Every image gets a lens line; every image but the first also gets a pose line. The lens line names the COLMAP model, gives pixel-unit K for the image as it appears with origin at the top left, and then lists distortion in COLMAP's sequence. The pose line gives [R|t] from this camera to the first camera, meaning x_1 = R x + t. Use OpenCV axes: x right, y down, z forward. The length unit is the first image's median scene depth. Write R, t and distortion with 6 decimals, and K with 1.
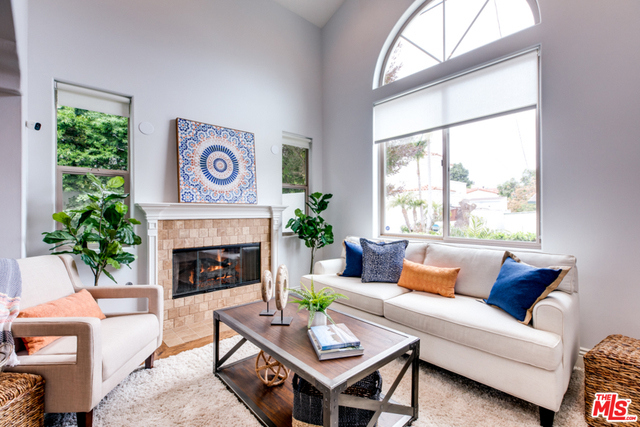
lens RADIAL K [[289.8, 0, 321.3], [0, 289.8, 211.1], [0, 0, 1]] dist [0.006150, 0.000052]
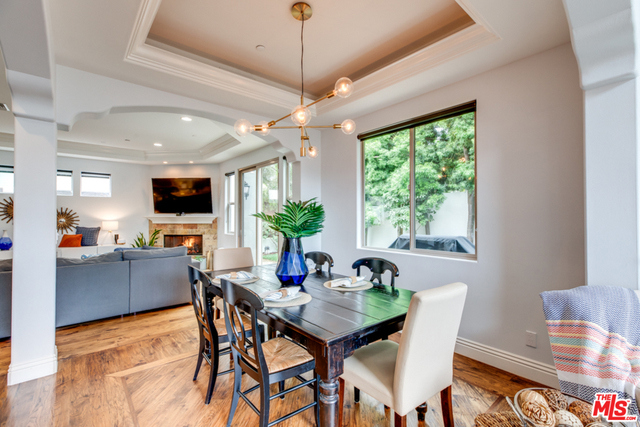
lens RADIAL K [[289.8, 0, 318.0], [0, 289.8, 211.9], [0, 0, 1]] dist [0.006150, 0.000052]
pose [[-0.041065, -0.011098, -0.999095, -0.146753], [0.009418, 0.999890, -0.011494, -0.023313], [0.999112, -0.009882, -0.040956, 0.122222]]
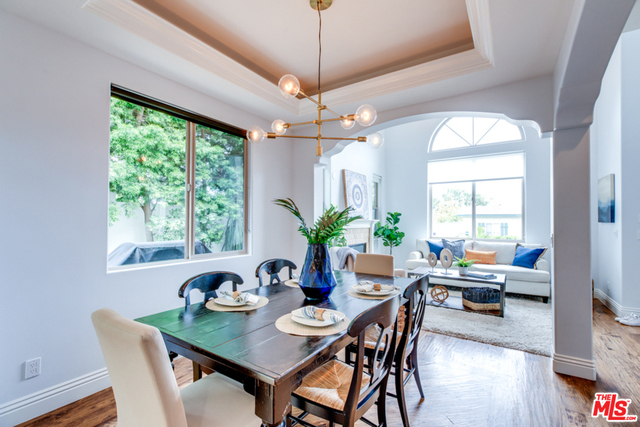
lens RADIAL K [[289.8, 0, 319.5], [0, 289.8, 219.9], [0, 0, 1]] dist [0.006150, 0.000052]
pose [[0.968215, 0.011775, 0.249841, -1.029941], [-0.012830, 0.999914, 0.002595, -0.023494], [-0.249789, -0.005717, 0.968283, -0.595750]]
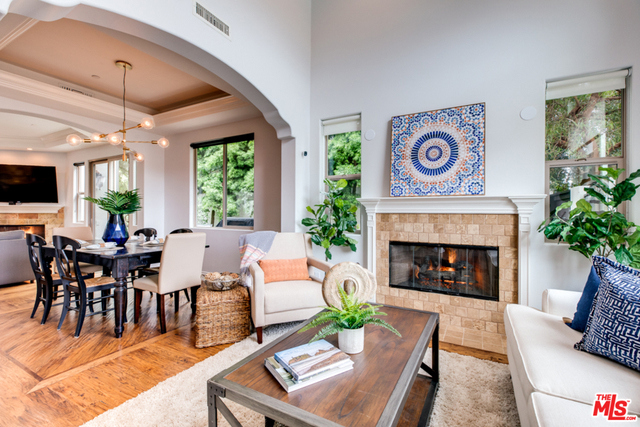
lens RADIAL K [[289.8, 0, 319.6], [0, 289.8, 210.4], [0, 0, 1]] dist [0.006150, 0.000052]
pose [[0.322177, -0.000478, -0.946679, 0.405697], [0.002321, 0.999997, 0.000285, 0.017506], [0.946676, -0.002289, 0.322178, 0.395466]]
